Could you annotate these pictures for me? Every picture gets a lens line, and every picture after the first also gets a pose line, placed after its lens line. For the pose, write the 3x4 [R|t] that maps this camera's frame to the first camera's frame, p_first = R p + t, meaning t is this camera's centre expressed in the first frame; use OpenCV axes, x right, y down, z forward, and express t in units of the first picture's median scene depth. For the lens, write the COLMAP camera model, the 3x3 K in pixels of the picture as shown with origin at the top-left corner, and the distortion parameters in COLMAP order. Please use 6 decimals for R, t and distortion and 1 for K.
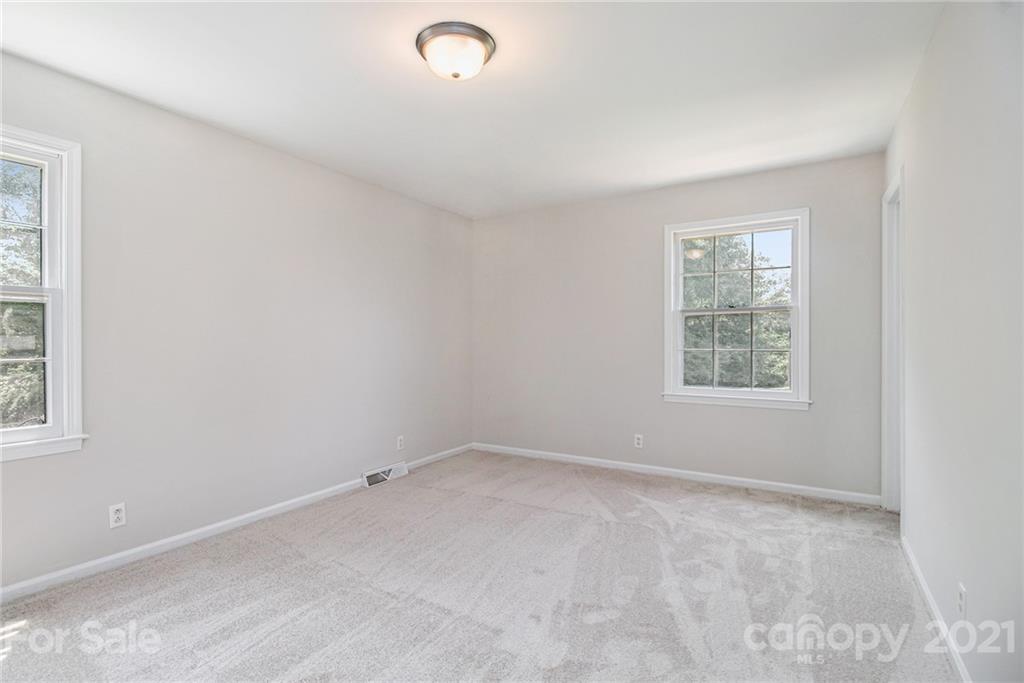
lens RADIAL K [[489.1, 0, 507.2], [0, 489.1, 345.3], [0, 0, 1]] dist [-0.000560, -0.004909]
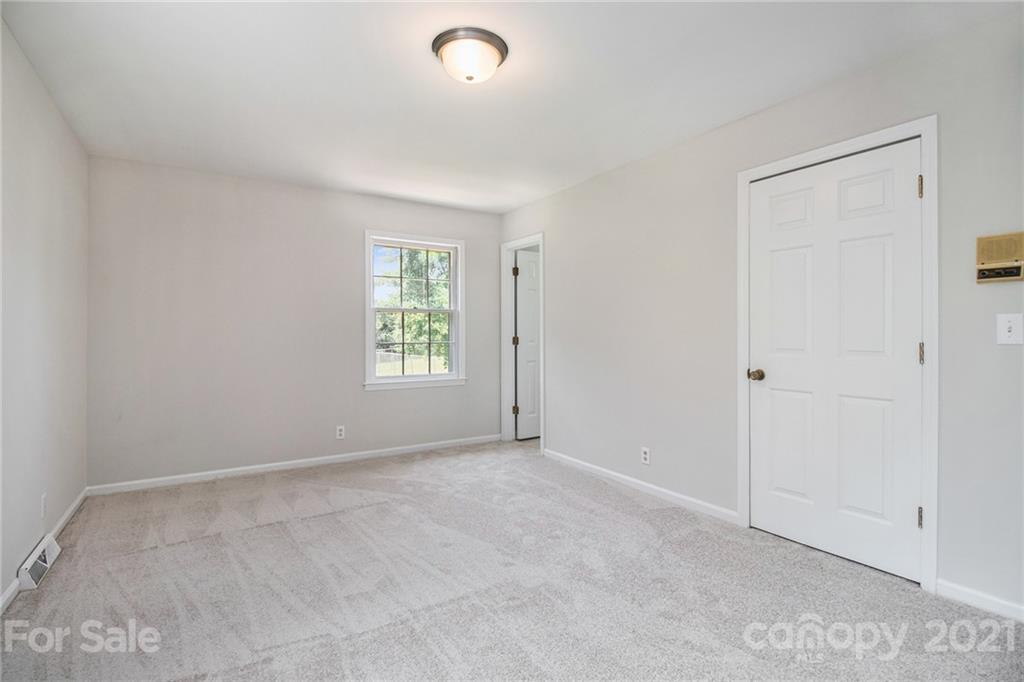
lens RADIAL K [[489.1, 0, 501.4], [0, 489.1, 339.6], [0, 0, 1]] dist [-0.000560, -0.004909]
pose [[0.441566, -0.004611, 0.897217, -0.633348], [0.011003, 0.999939, -0.000277, 0.005747], [-0.897161, 0.009994, 0.441590, 0.300422]]
